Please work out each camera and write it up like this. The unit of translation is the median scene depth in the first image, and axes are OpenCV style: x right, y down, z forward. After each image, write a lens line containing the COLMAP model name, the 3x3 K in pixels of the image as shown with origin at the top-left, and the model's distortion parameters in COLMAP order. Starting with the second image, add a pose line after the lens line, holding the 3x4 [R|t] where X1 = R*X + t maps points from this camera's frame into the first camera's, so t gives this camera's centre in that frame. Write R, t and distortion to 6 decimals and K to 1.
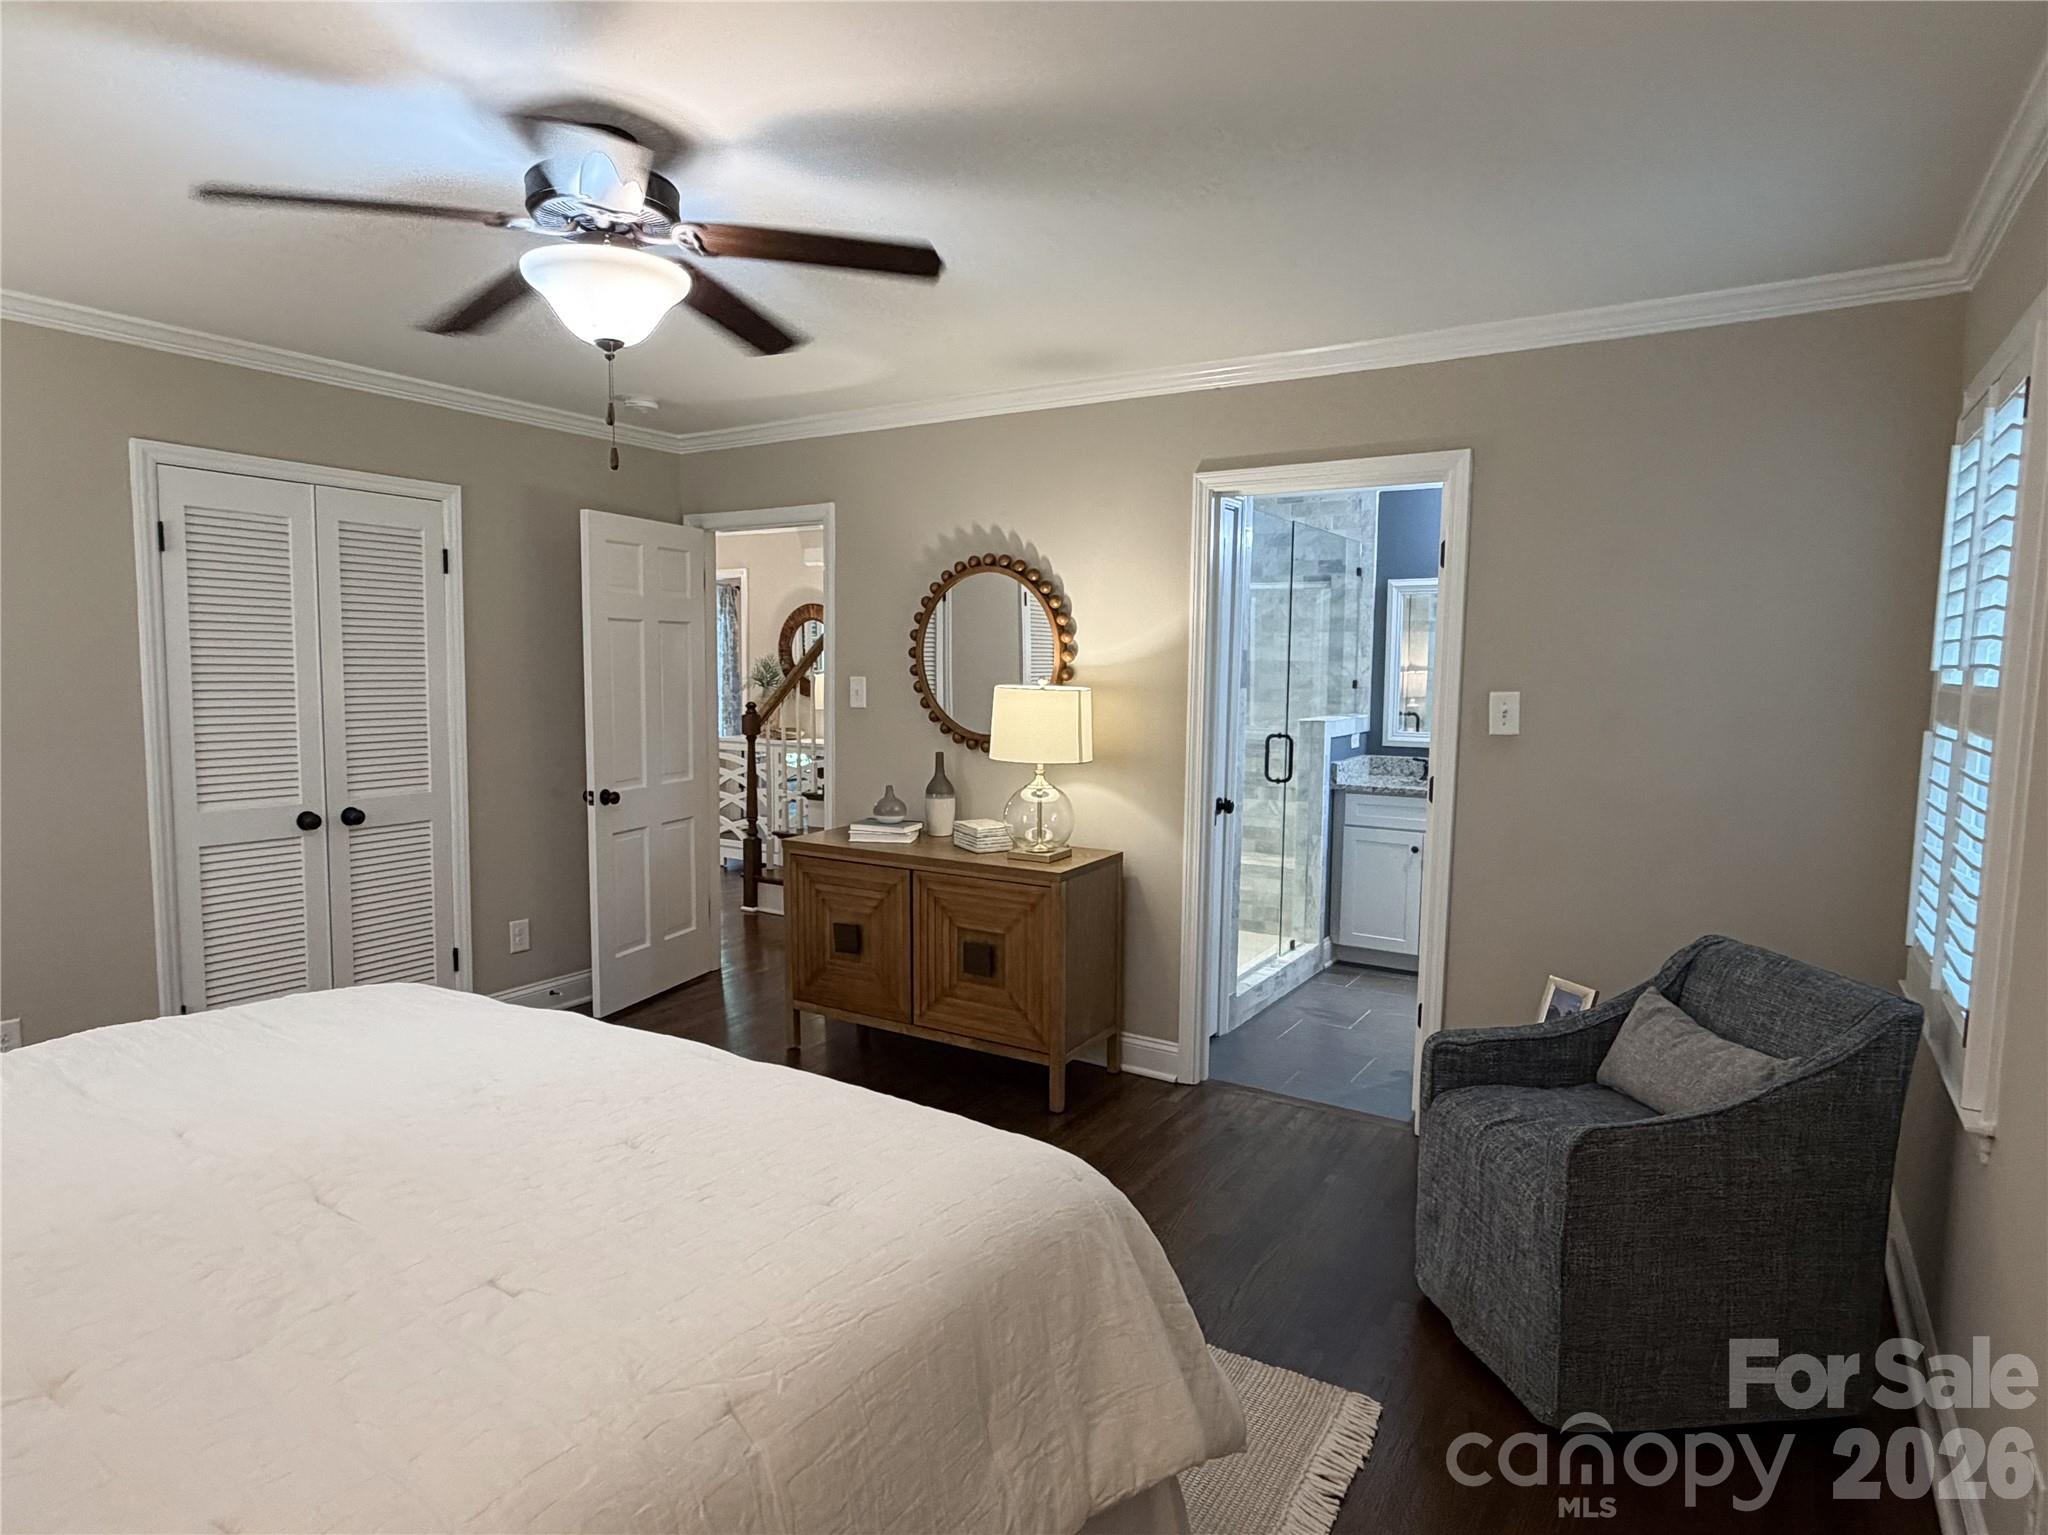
lens RADIAL K [[1122.0, 0, 1018.6], [0, 1122.0, 766.6], [0, 0, 1]] dist [0.012587, -0.003635]
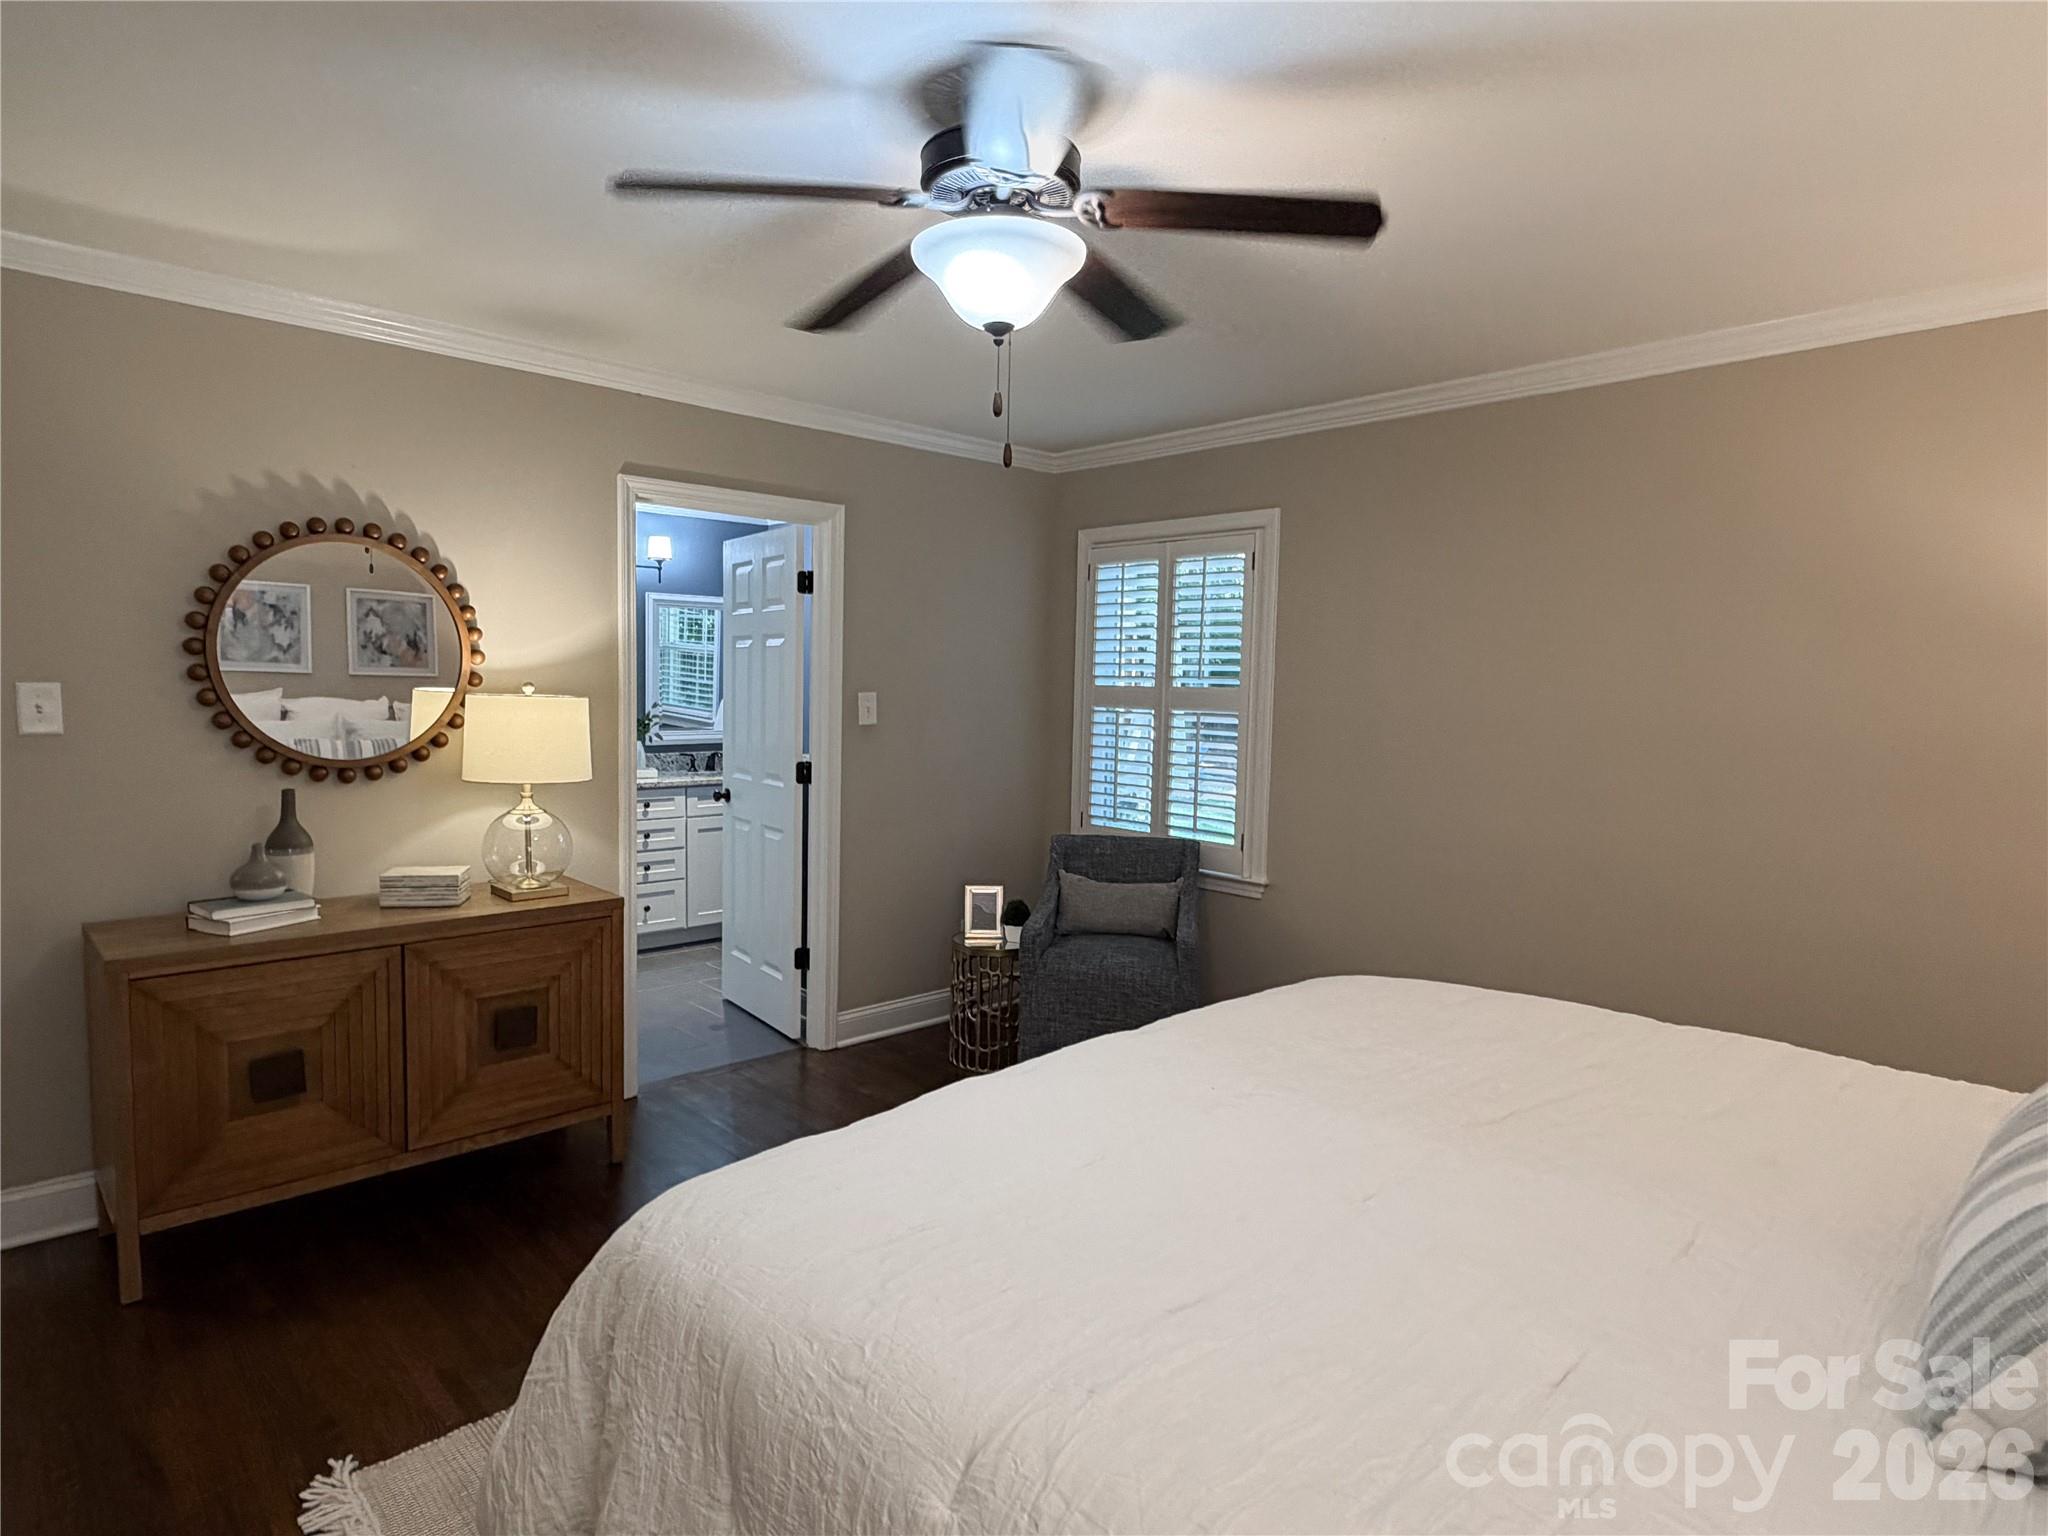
lens RADIAL K [[1122.0, 0, 1014.0], [0, 1122.0, 768.6], [0, 0, 1]] dist [0.012587, -0.003635]
pose [[0.280722, -0.078379, 0.956584, -0.677673], [0.076437, 0.995320, 0.059122, -0.036067], [-0.956741, 0.056522, 0.285399, 0.391737]]
